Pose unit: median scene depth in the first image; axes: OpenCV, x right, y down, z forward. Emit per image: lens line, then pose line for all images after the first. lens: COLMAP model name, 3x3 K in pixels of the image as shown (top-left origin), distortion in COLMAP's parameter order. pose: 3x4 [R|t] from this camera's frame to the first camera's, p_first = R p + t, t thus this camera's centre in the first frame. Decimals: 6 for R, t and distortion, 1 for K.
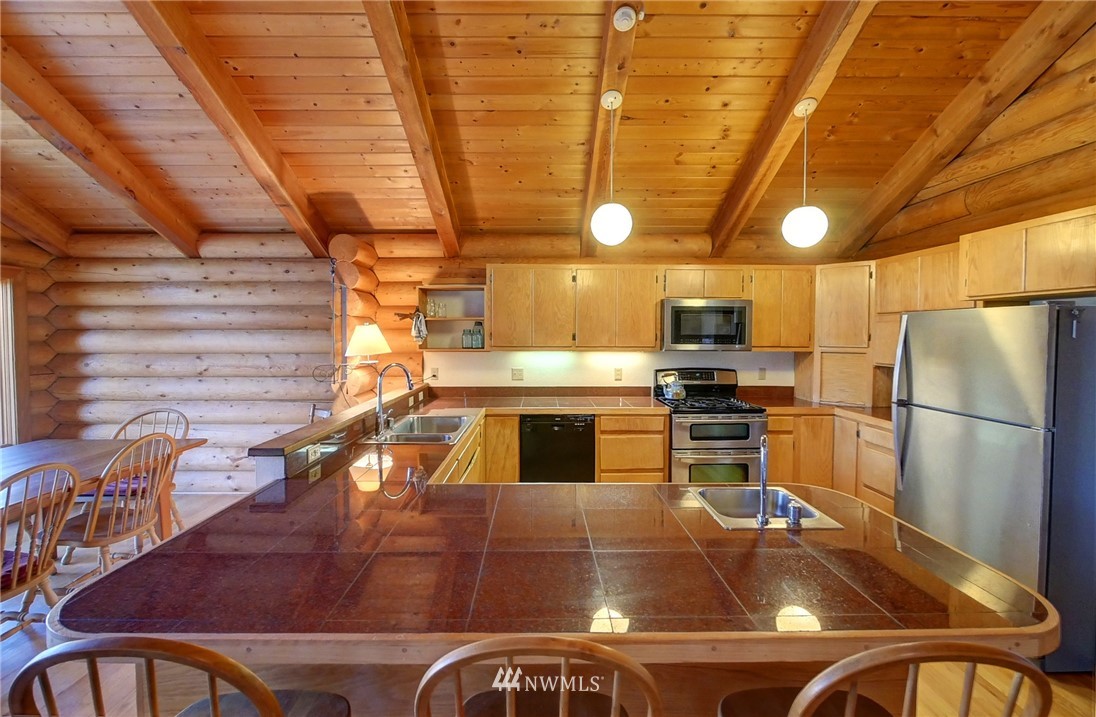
lens RADIAL K [[459.1, 0, 542.2], [0, 459.1, 345.3], [0, 0, 1]] dist [-0.003049, -0.000278]
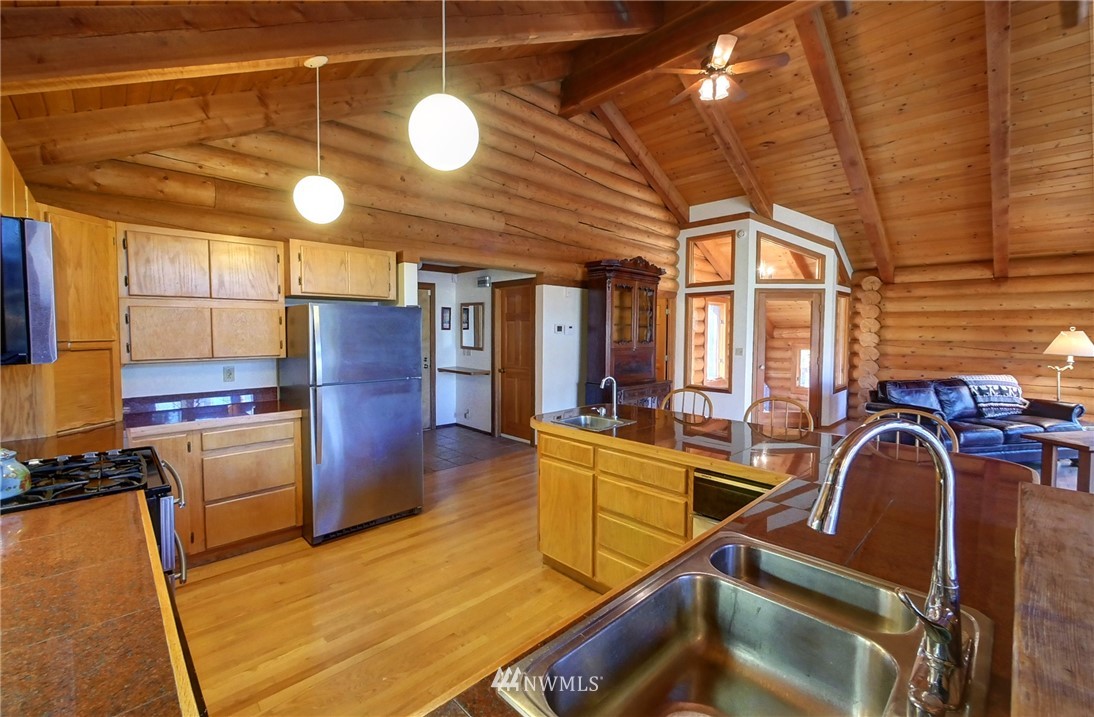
lens RADIAL K [[458.2, 0, 541.3], [0, 458.2, 345.3], [0, 0, 1]] dist [-0.003049, -0.000278]
pose [[-0.685171, -0.026347, 0.727906, -0.202424], [0.018007, 0.998427, 0.053088, -0.008348], [-0.728160, 0.049481, -0.683619, 0.689373]]
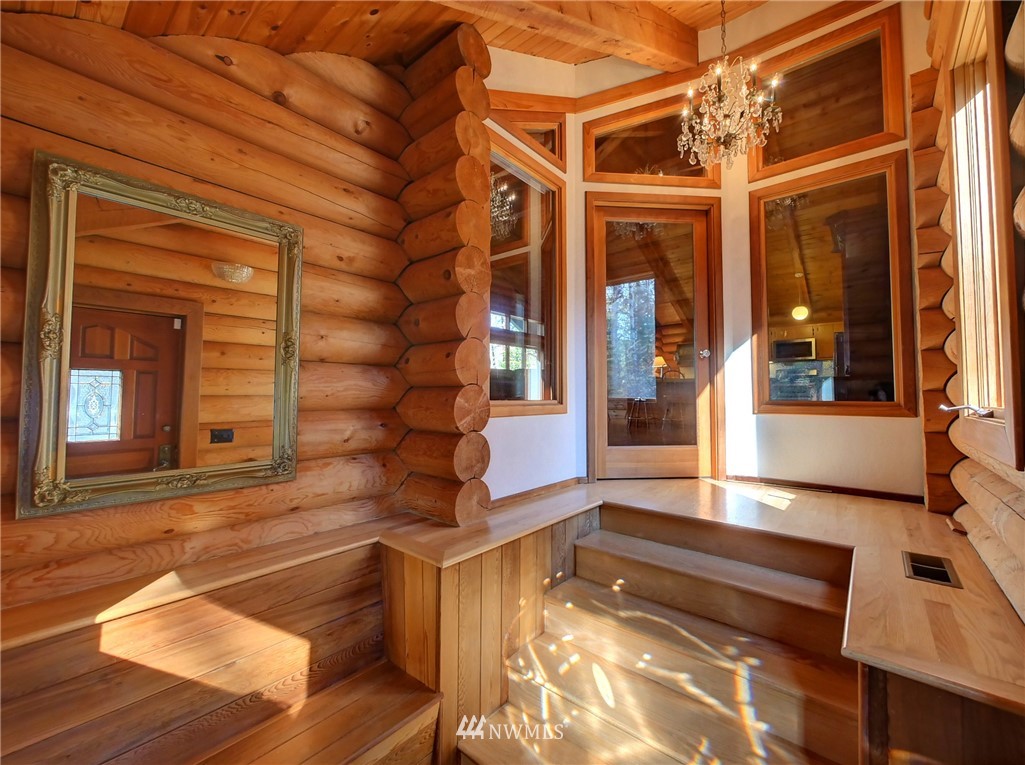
lens RADIAL K [[419.8, 0, 511.0], [0, 419.8, 376.4], [0, 0, 1]] dist [-0.000454, -0.000010]
pose [[0.754527, -0.028432, -0.655653, 0.641356], [-0.018215, 0.997769, -0.064229, 0.251984], [0.656016, 0.060405, 0.752326, -1.585588]]
